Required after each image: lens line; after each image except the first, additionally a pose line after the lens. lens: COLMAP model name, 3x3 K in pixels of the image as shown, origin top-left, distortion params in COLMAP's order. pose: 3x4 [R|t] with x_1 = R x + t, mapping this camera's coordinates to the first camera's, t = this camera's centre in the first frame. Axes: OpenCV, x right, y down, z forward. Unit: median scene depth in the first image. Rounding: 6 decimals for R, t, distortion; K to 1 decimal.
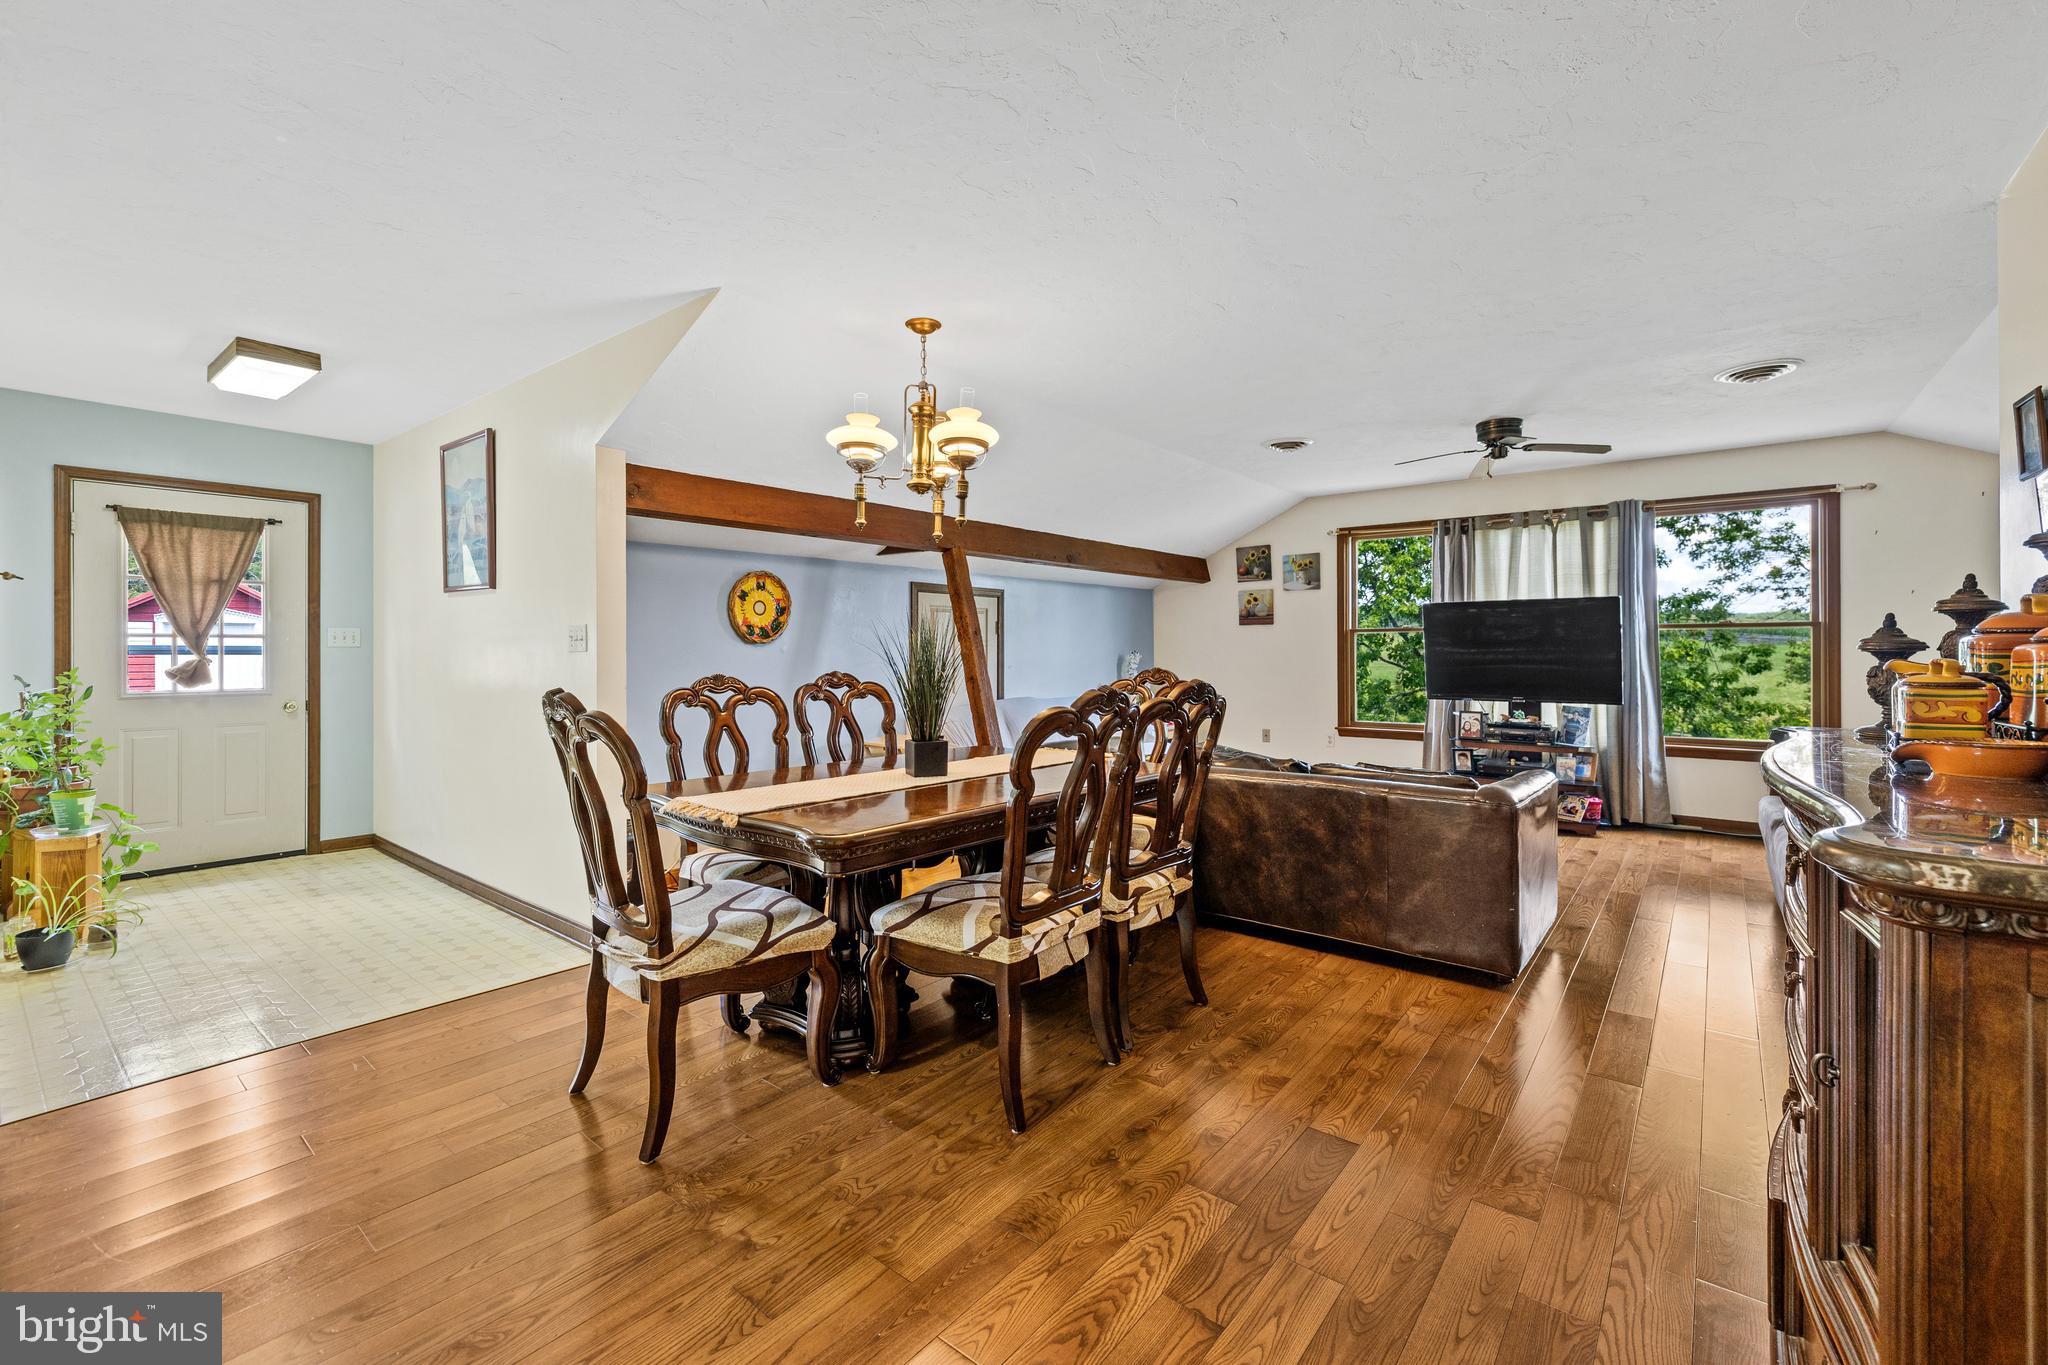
lens RADIAL K [[861.5, 0, 1025.7], [0, 861.5, 648.0], [0, 0, 1]] dist [0.000119, -0.000113]
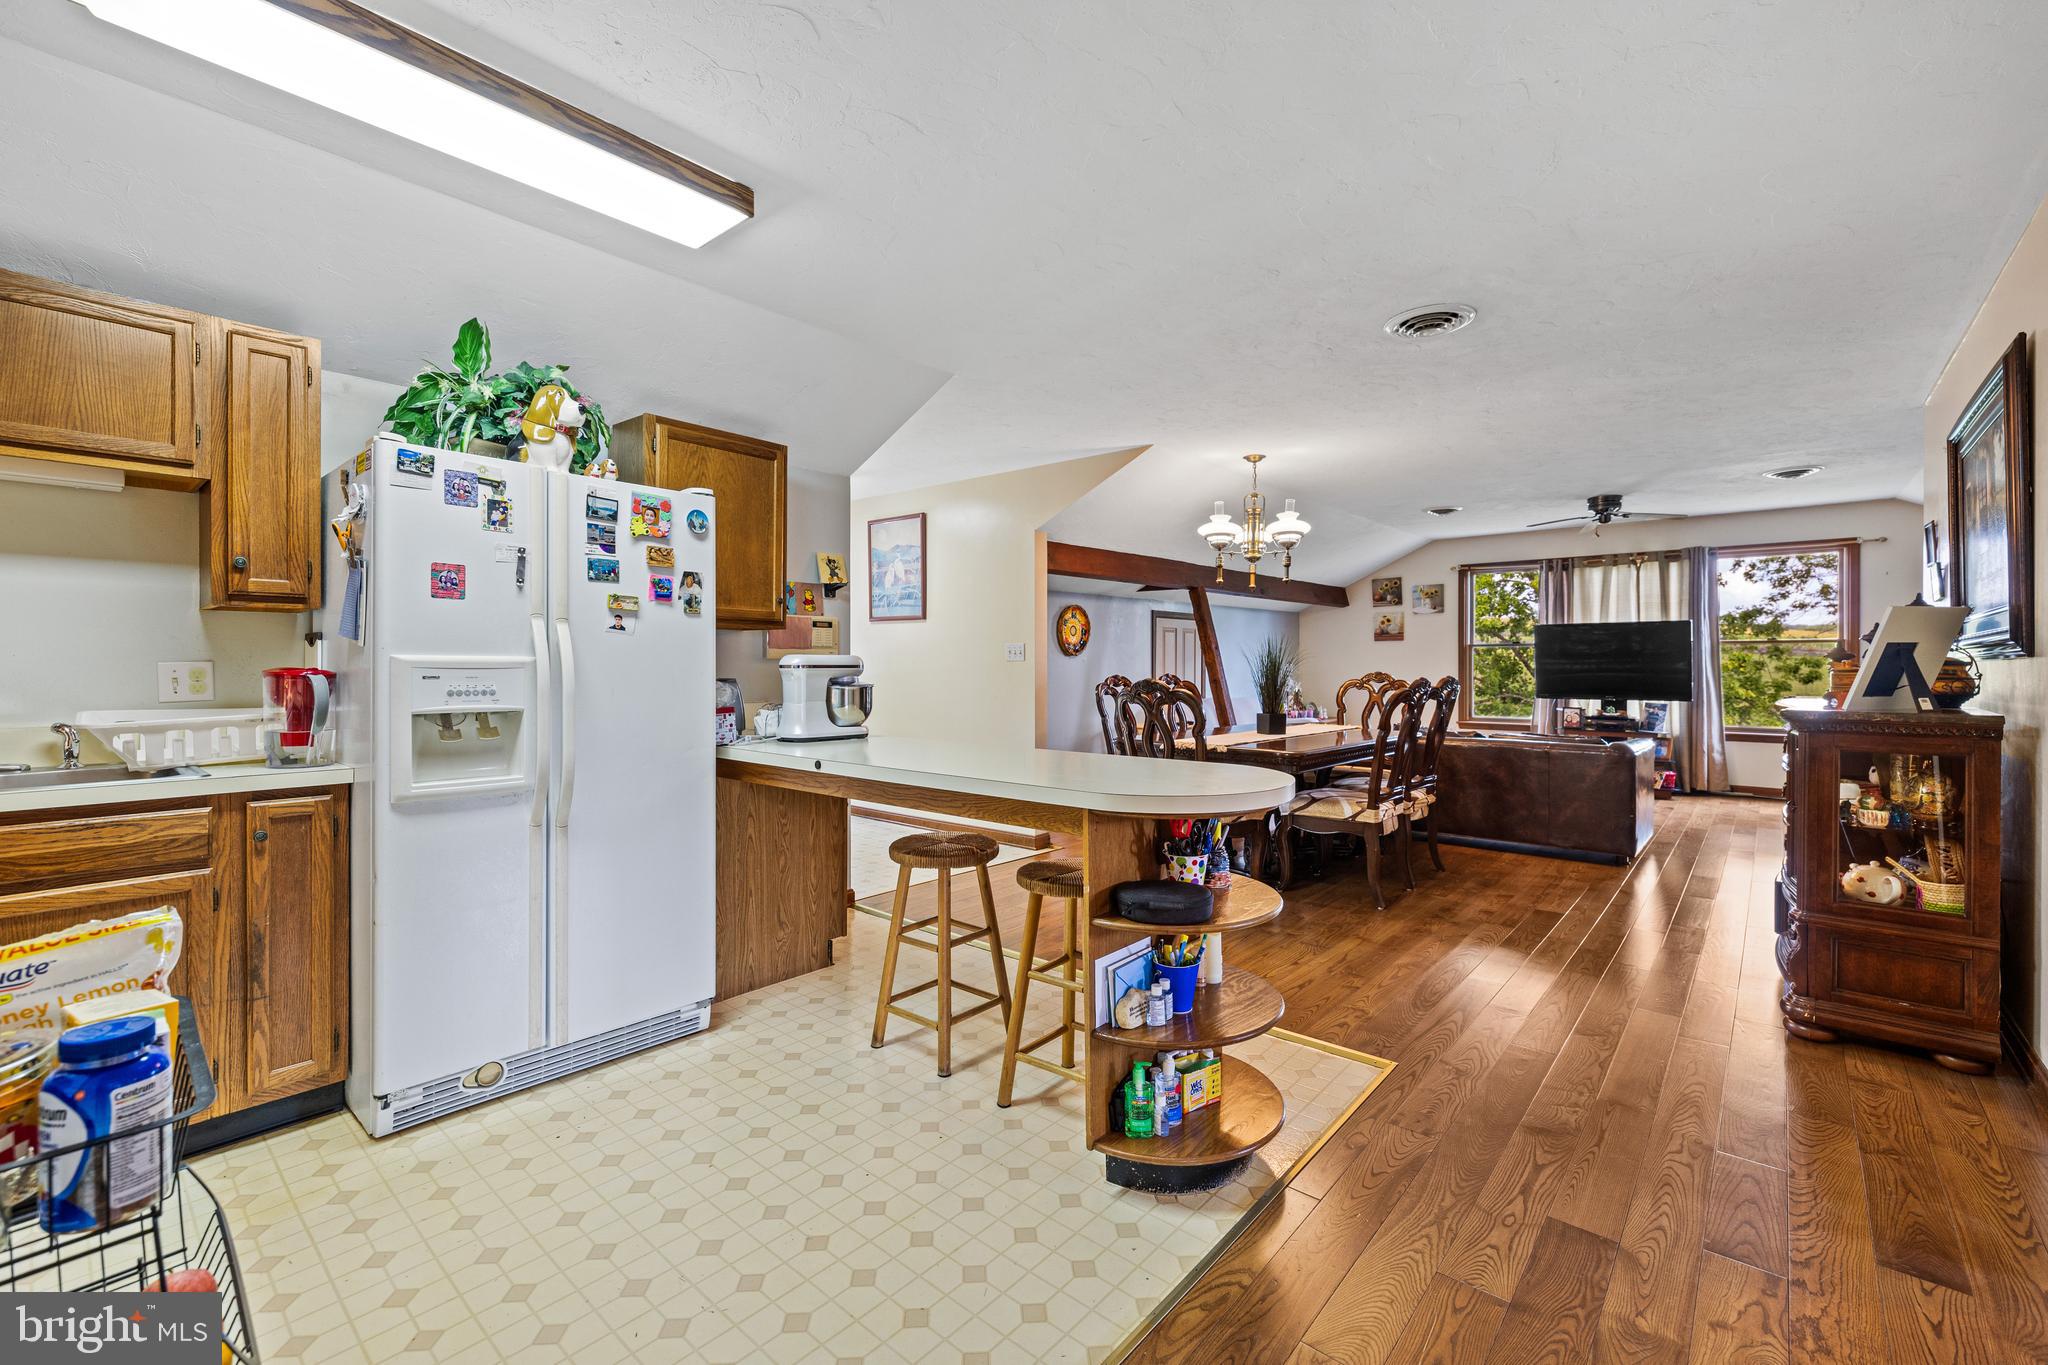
lens RADIAL K [[869.4, 0, 1014.5], [0, 869.4, 666.7], [0, 0, 1]] dist [-0.000532, -0.000565]
pose [[0.999082, 0.000456, -0.042830, -0.301058], [-0.000138, 0.999972, 0.007432, 0.002478], [0.042832, -0.007419, 0.999055, -0.392523]]
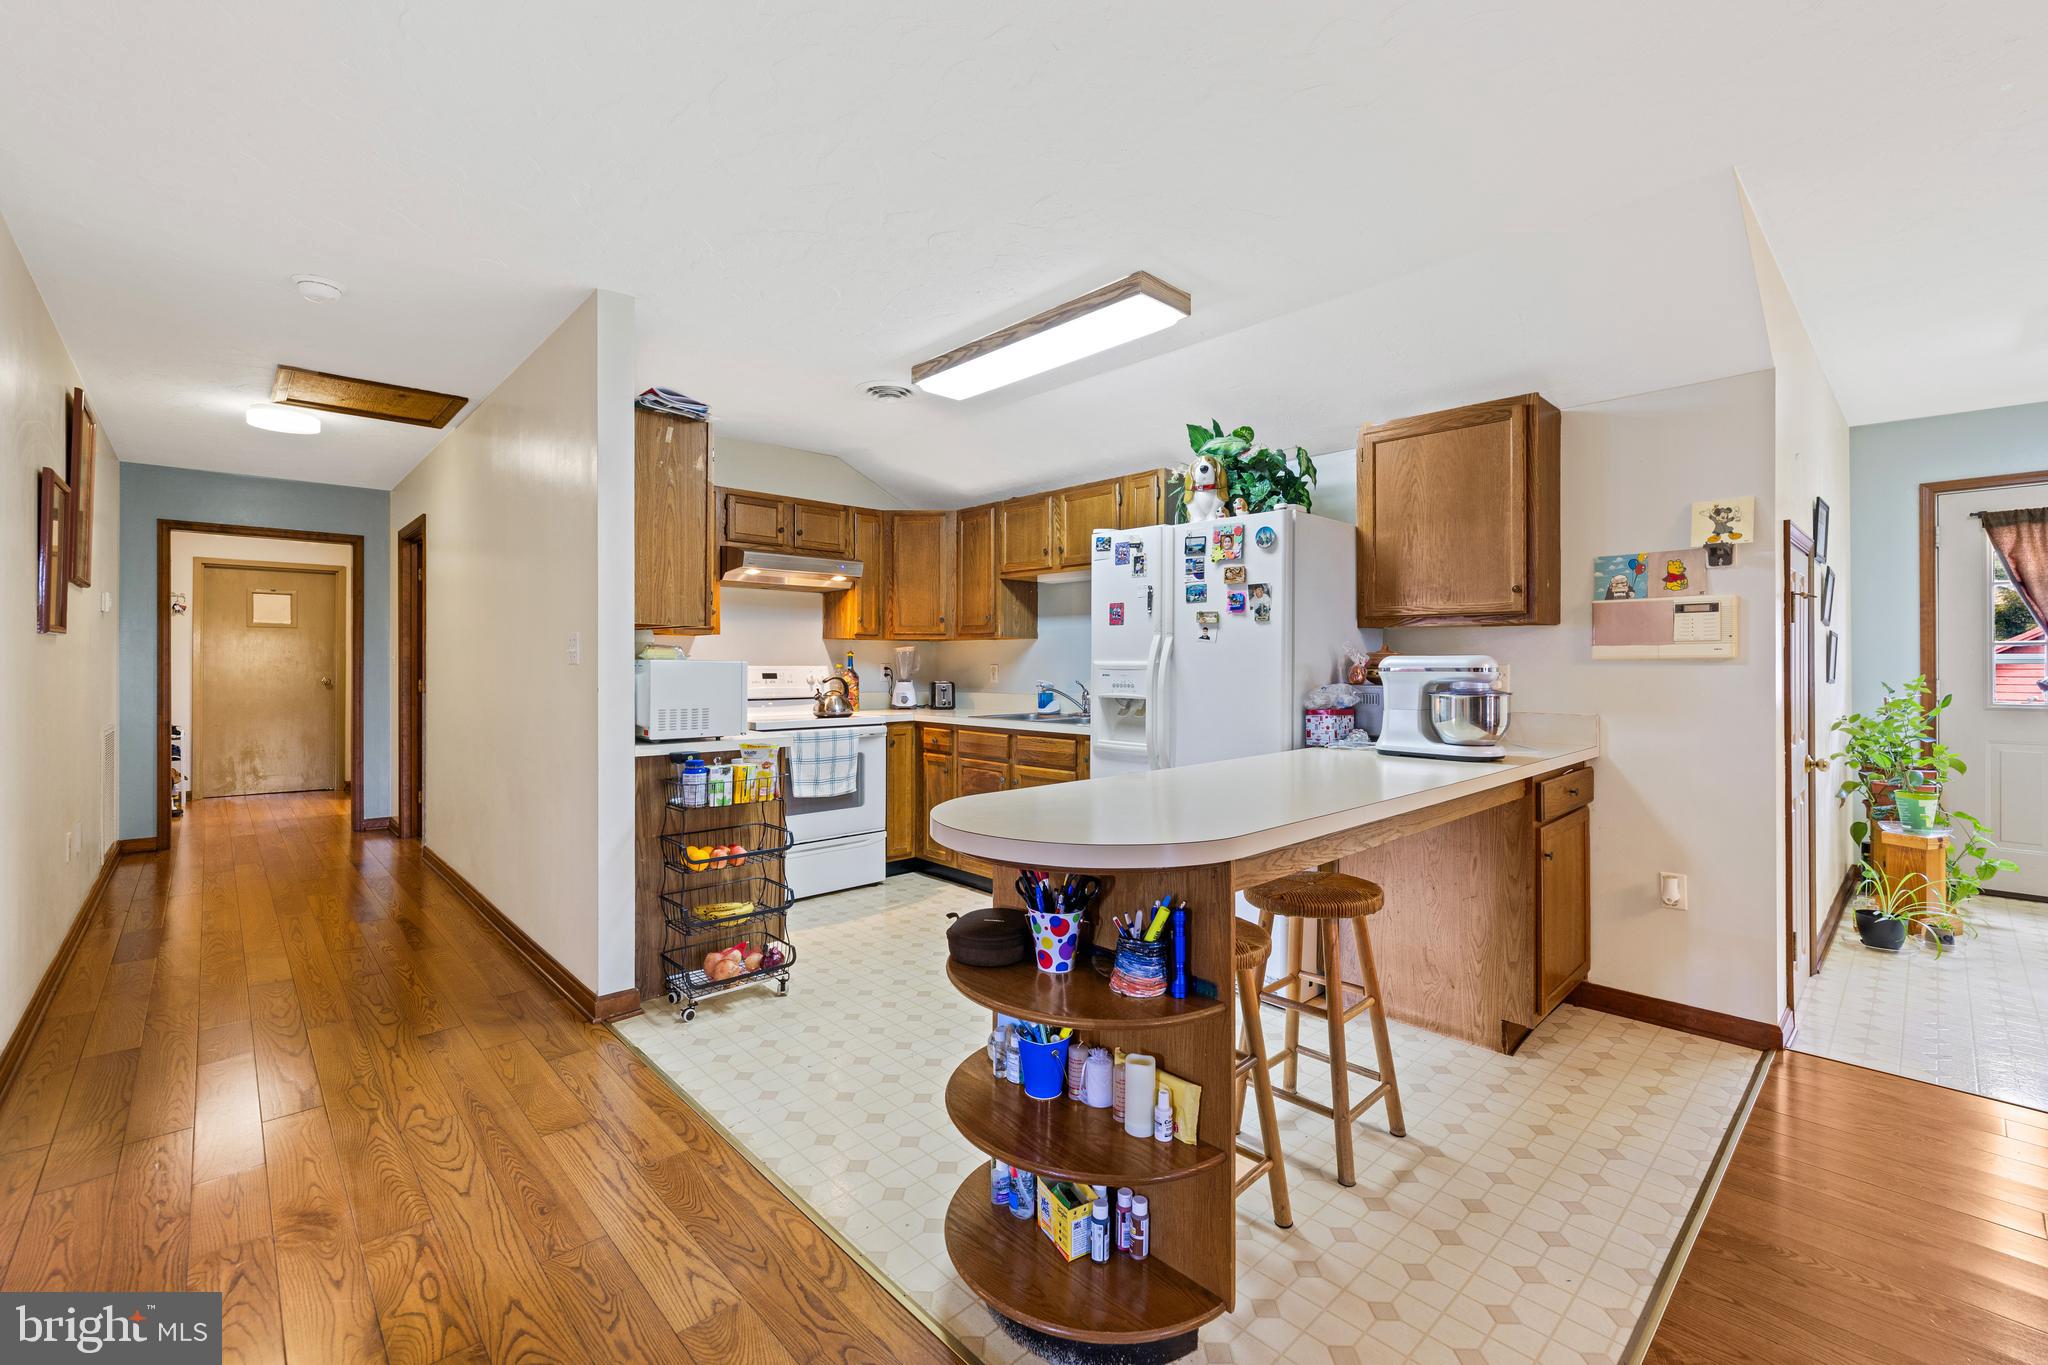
lens RADIAL K [[869.4, 0, 1014.5], [0, 869.4, 666.7], [0, 0, 1]] dist [-0.000532, -0.000565]
pose [[-0.147750, 0.001478, -0.989024, 0.090843], [0.006405, 0.999979, 0.000537, 0.003543], [0.989004, -0.006255, -0.147756, 0.055660]]
